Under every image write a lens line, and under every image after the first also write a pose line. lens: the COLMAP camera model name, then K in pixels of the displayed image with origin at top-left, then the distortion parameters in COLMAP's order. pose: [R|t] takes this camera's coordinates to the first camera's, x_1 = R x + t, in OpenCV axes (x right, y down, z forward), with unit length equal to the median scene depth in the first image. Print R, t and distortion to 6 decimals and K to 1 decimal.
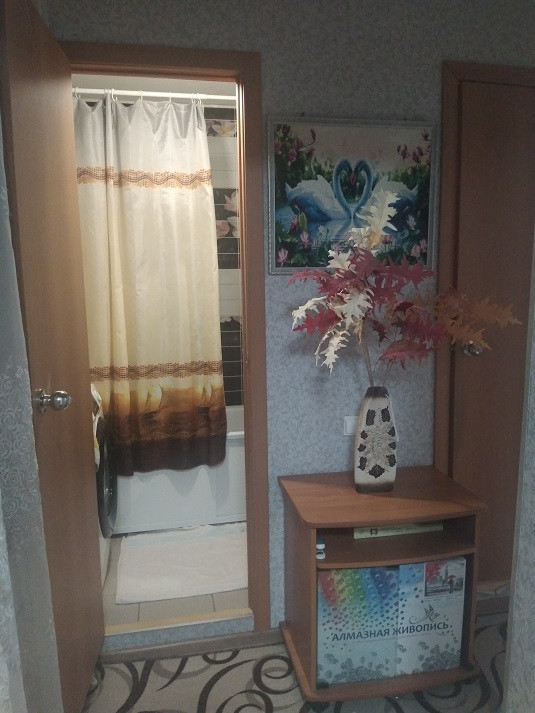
lens RADIAL K [[531.5, 0, 266.7], [0, 531.5, 358.2], [0, 0, 1]] dist [0.080188, -0.129629]
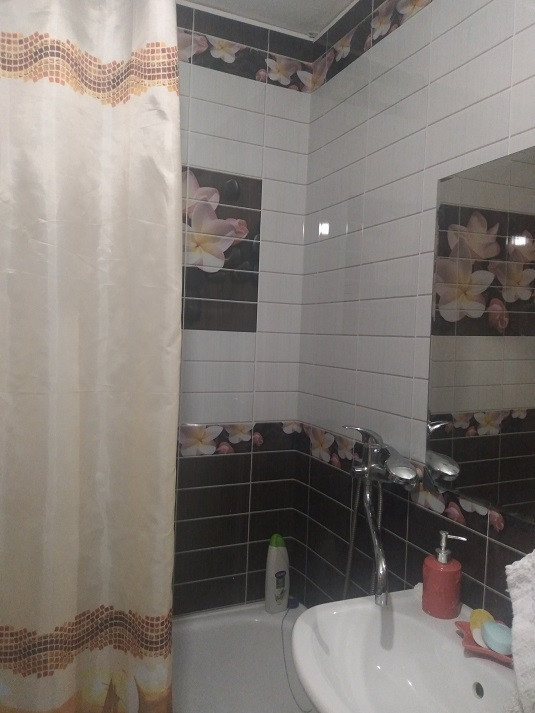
lens RADIAL K [[531.5, 0, 267.4], [0, 531.5, 358.1], [0, 0, 1]] dist [0.080188, -0.129629]
pose [[0.975096, 0.049934, 0.216089, -0.141149], [-0.032564, 0.996000, -0.083208, -0.165480], [-0.219380, 0.074099, 0.972822, 0.845623]]
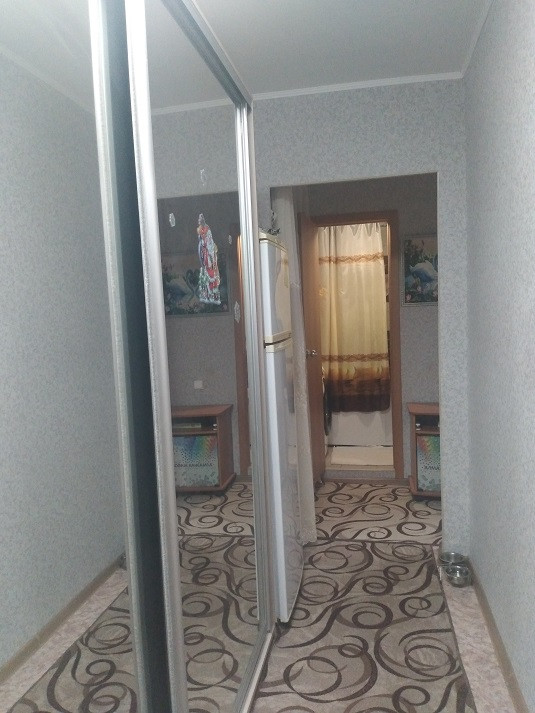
lens RADIAL K [[531.5, 0, 269.5], [0, 531.5, 359.5], [0, 0, 1]] dist [0.080188, -0.129629]
pose [[0.925665, 0.006736, -0.378285, 0.305622], [-0.024653, 0.998791, -0.042540, 0.150965], [0.377541, 0.048703, 0.924711, -1.112594]]
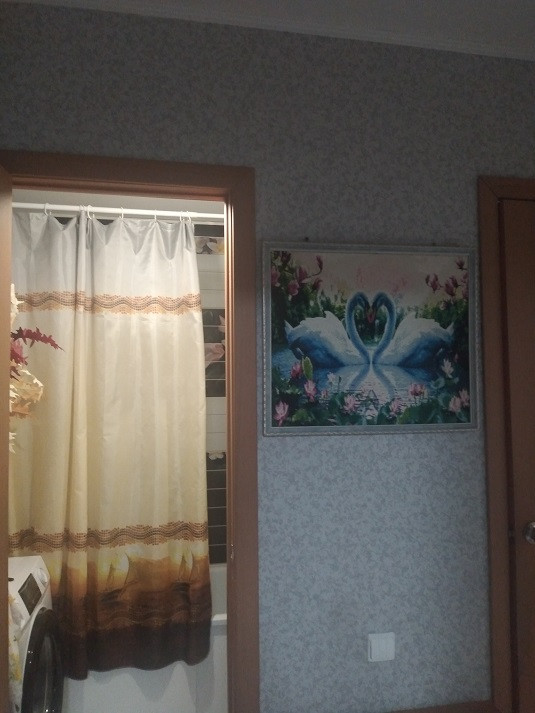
lens RADIAL K [[531.5, 0, 267.7], [0, 531.5, 360.8], [0, 0, 1]] dist [0.080188, -0.129629]
pose [[0.999956, 0.005853, -0.007320, 0.014504], [-0.007045, 0.984523, -0.175113, -0.121705], [0.006182, 0.175157, 0.984521, 0.223361]]
